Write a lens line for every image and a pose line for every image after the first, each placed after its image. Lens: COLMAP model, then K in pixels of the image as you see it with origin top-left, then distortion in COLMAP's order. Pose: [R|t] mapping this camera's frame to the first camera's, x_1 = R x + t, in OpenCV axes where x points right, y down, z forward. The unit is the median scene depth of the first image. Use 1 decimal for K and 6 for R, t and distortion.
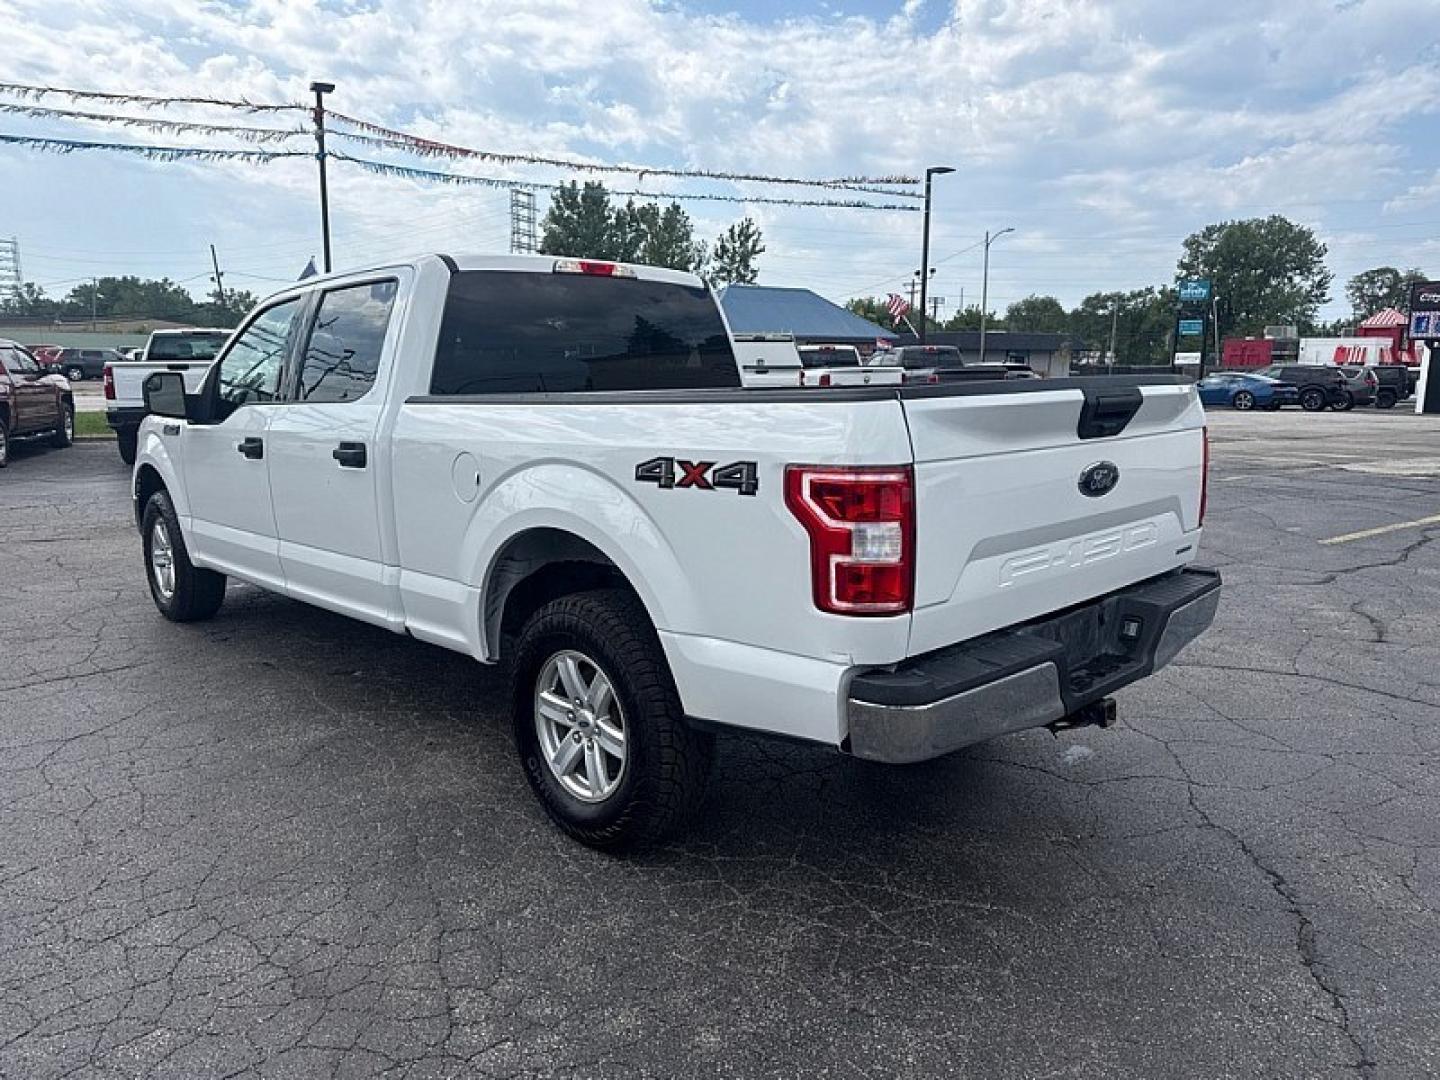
lens RADIAL K [[1006.9, 0, 694.6], [0, 1006.9, 545.3], [0, 0, 1]] dist [0.089409, -0.096978]
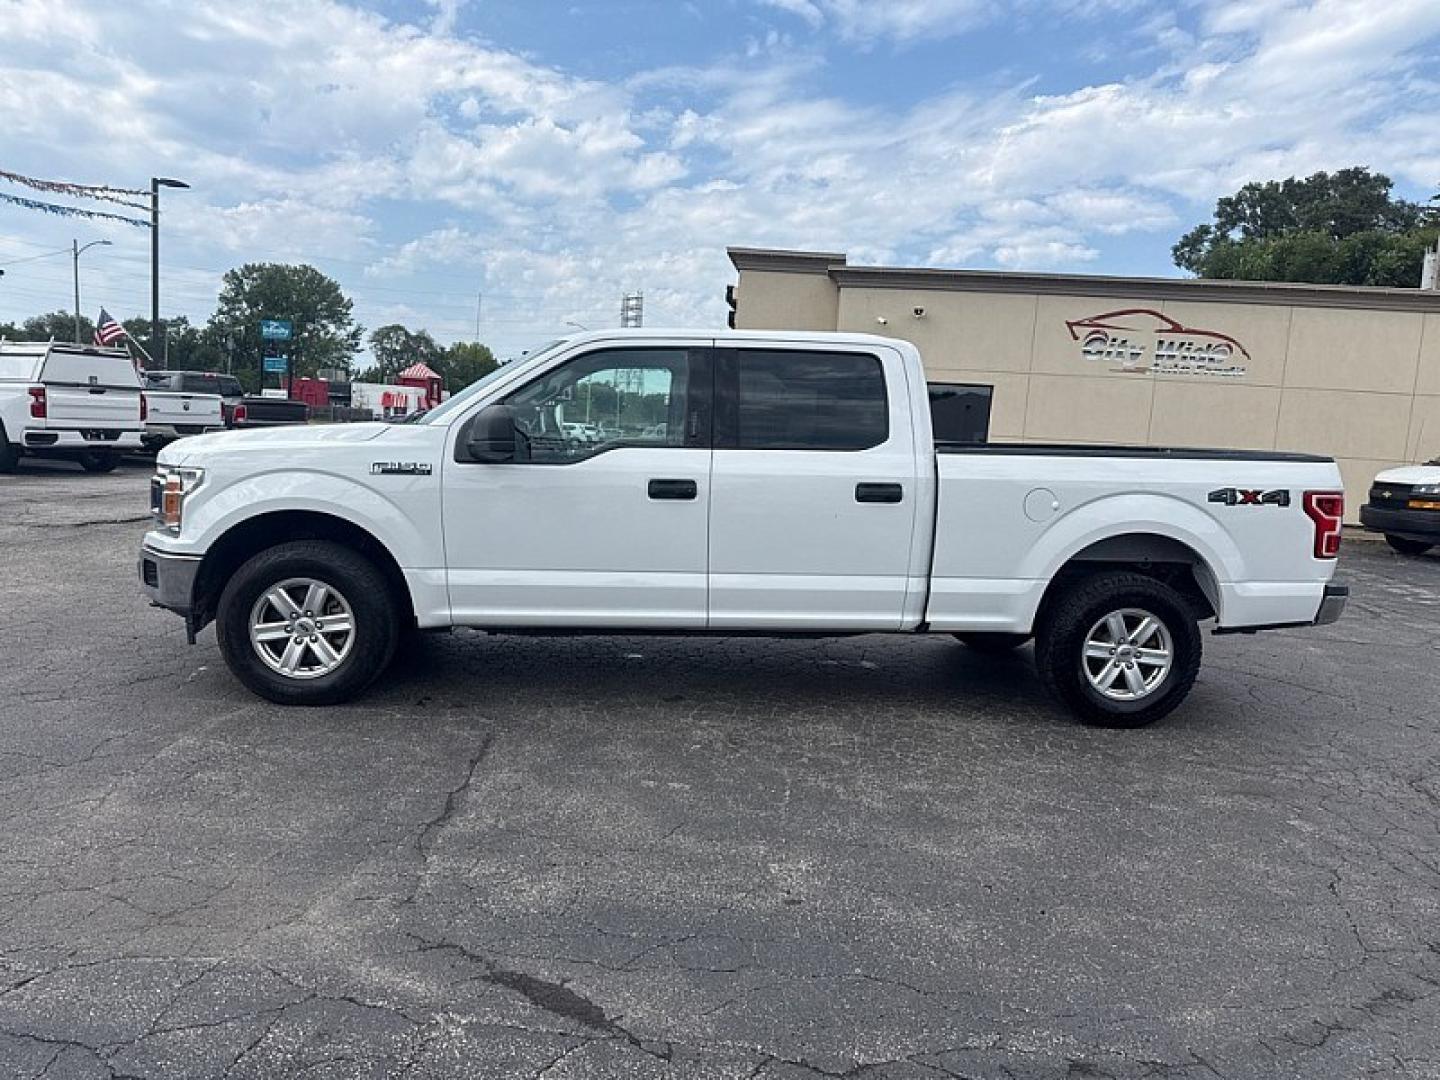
lens RADIAL K [[1006.9, 0, 694.6], [0, 1006.9, 545.3], [0, 0, 1]] dist [0.089409, -0.096978]
pose [[0.630195, -0.057508, 0.774304, -1.874301], [0.080612, 0.996710, 0.008417, -0.069176], [-0.772241, 0.057113, 0.632758, 0.501486]]
